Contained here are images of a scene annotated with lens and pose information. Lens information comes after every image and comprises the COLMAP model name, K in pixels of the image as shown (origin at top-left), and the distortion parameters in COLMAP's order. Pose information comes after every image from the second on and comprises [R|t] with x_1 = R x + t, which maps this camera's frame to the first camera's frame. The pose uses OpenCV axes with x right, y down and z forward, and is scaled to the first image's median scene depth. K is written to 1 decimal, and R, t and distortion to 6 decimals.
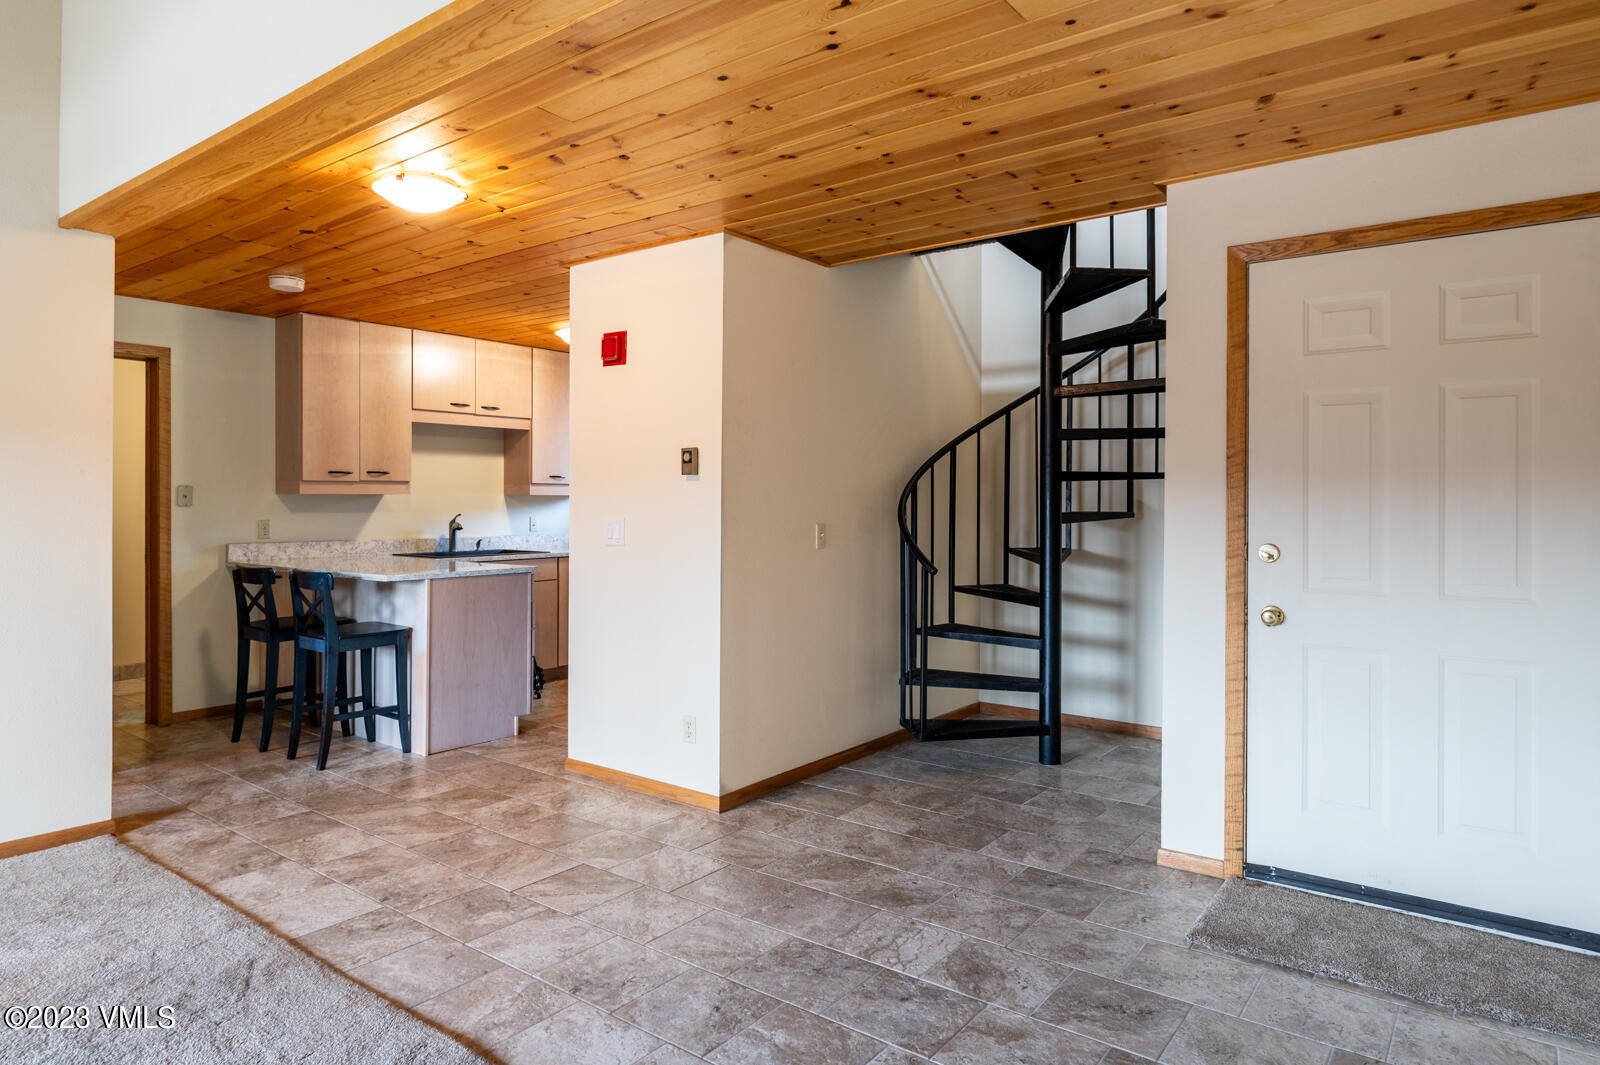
lens RADIAL K [[963.2, 0, 811.1], [0, 963.2, 488.9], [0, 0, 1]] dist [-0.000629, -0.000538]
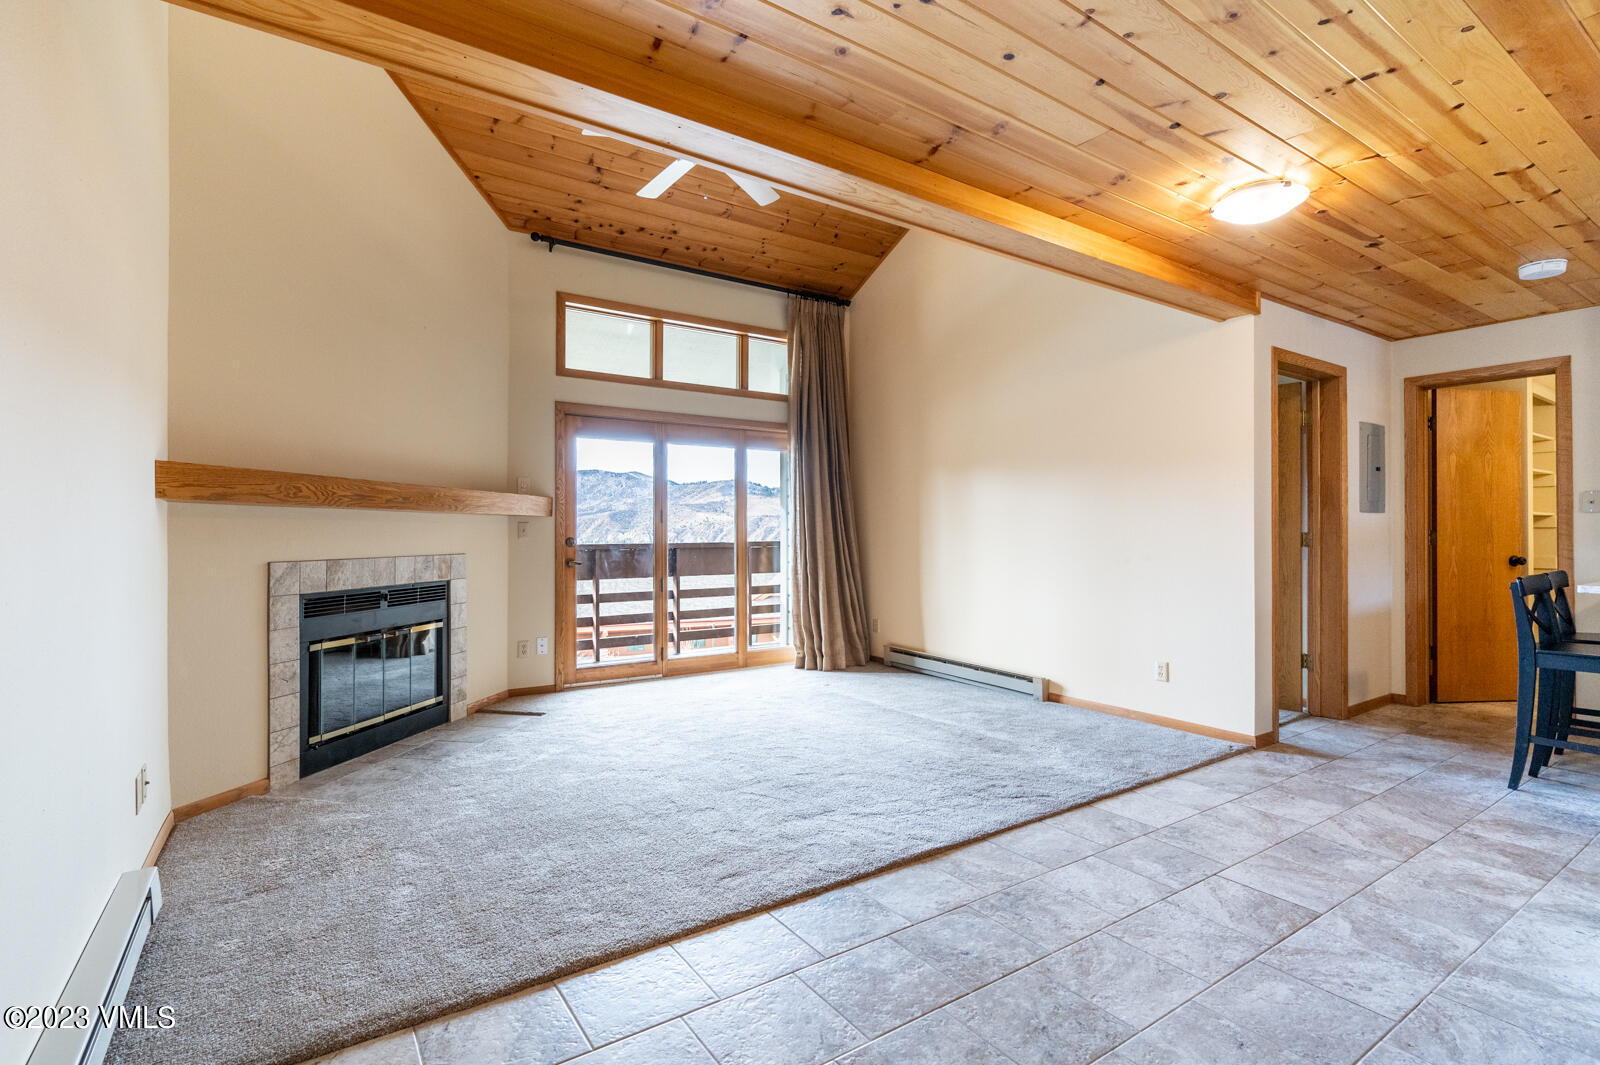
lens RADIAL K [[744.8, 0, 768.9], [0, 744.8, 526.7], [0, 0, 1]] dist [0.000077, -0.001495]
pose [[-0.365062, -0.011279, -0.930915, 0.528073], [0.017698, 0.999662, -0.019052, 0.054628], [0.930815, -0.023431, -0.364739, 0.770534]]
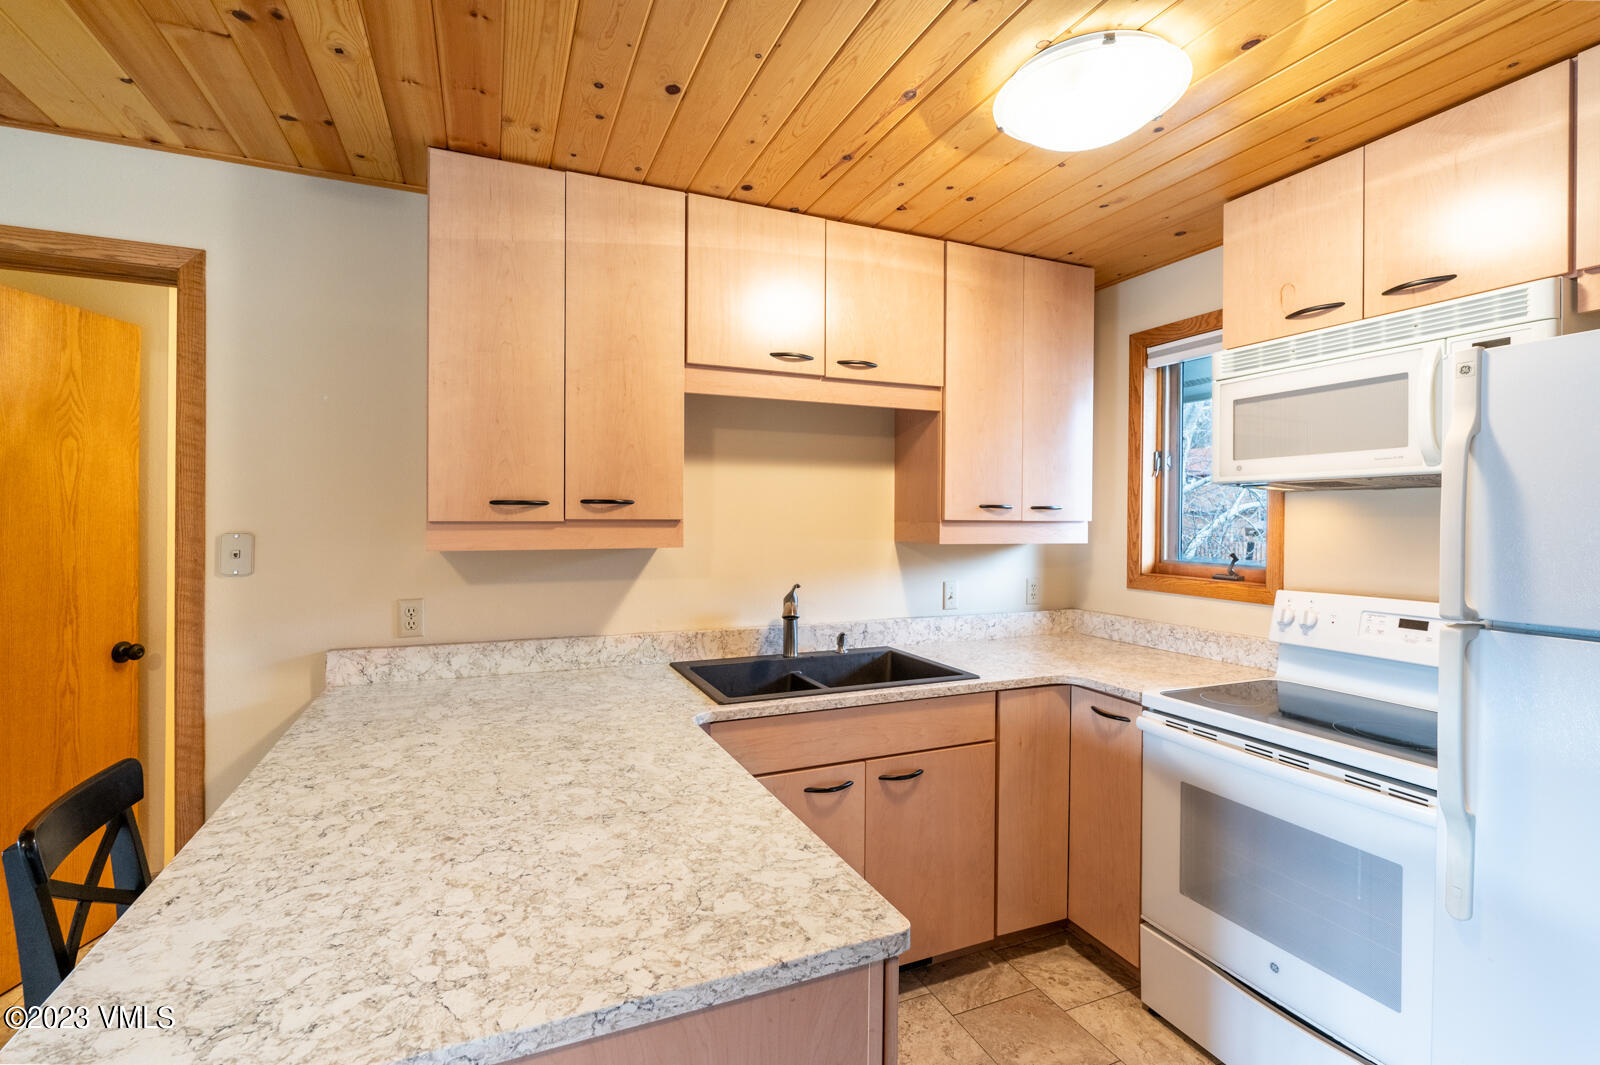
lens RADIAL K [[719.4, 0, 817.4], [0, 719.4, 518.3], [0, 0, 1]] dist [-0.002279, -0.000644]
pose [[0.879717, 0.005347, -0.475467, -0.341241], [0.001648, 0.999896, 0.014293, -0.023882], [0.475495, -0.013357, 0.879617, 1.280338]]
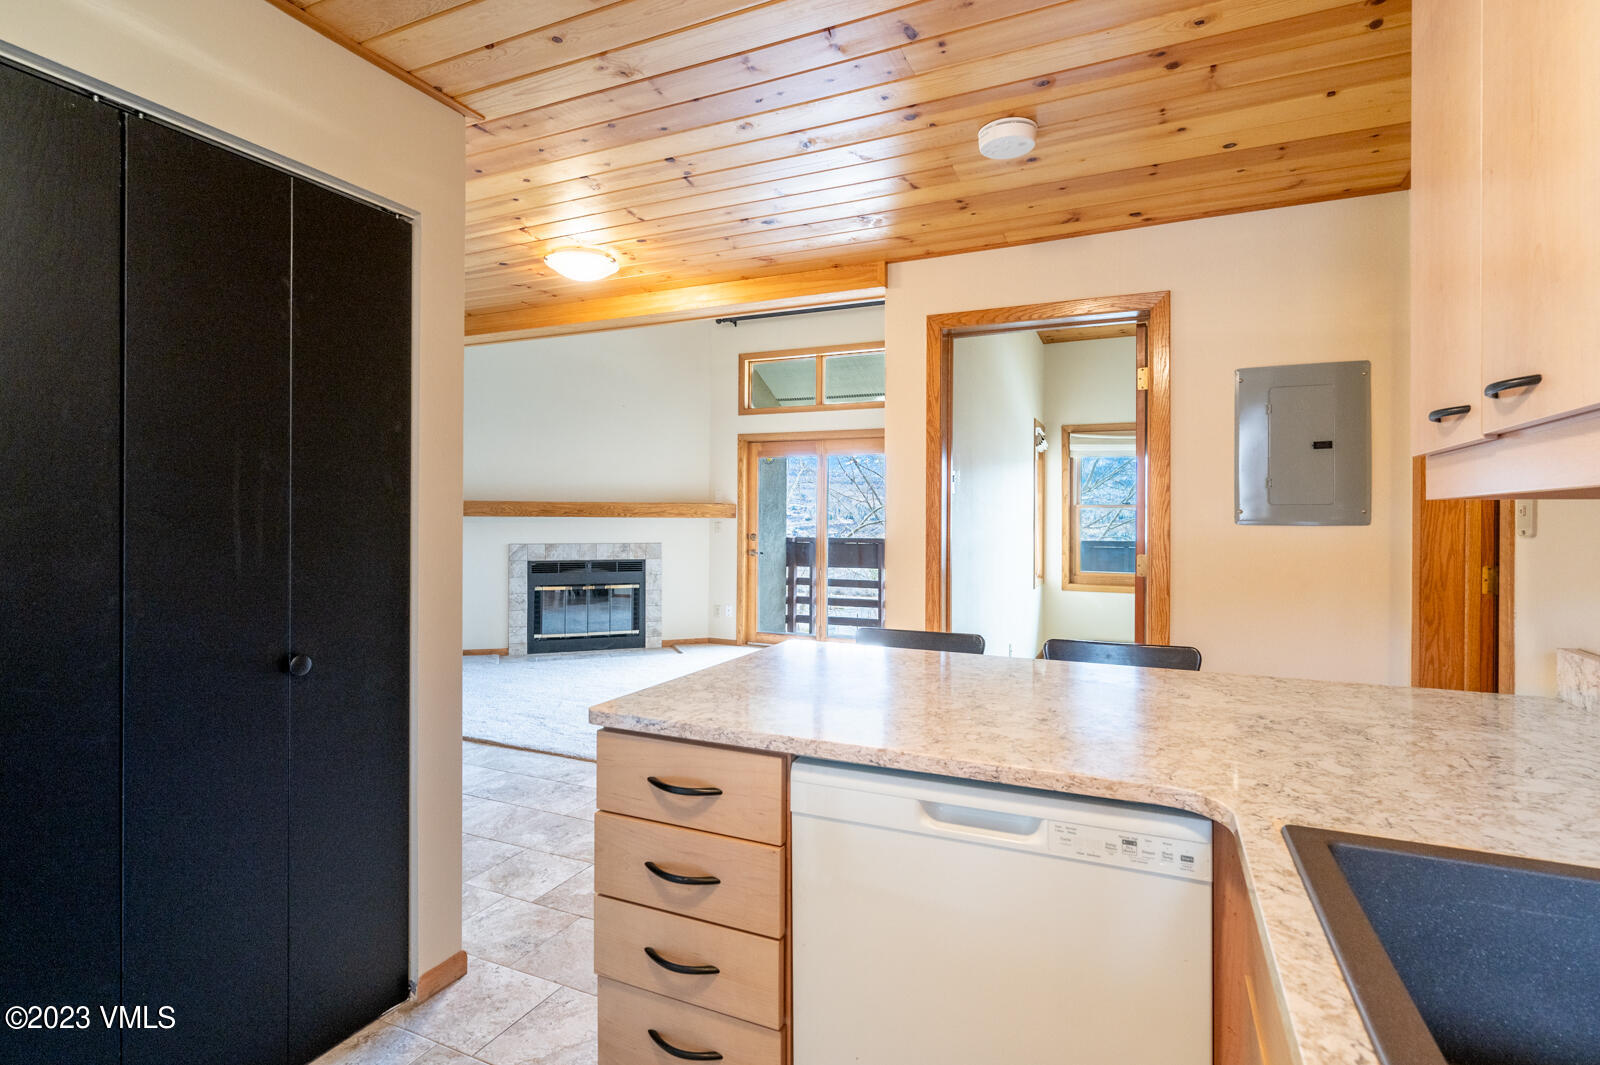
lens RADIAL K [[755.1, 0, 836.2], [0, 755.1, 518.8], [0, 0, 1]] dist [0.000365, -0.000127]
pose [[-0.964694, -0.015408, -0.262922, -0.448278], [-0.013116, 0.999859, -0.010472, 0.017376], [0.263046, -0.006654, -0.964760, 1.952465]]
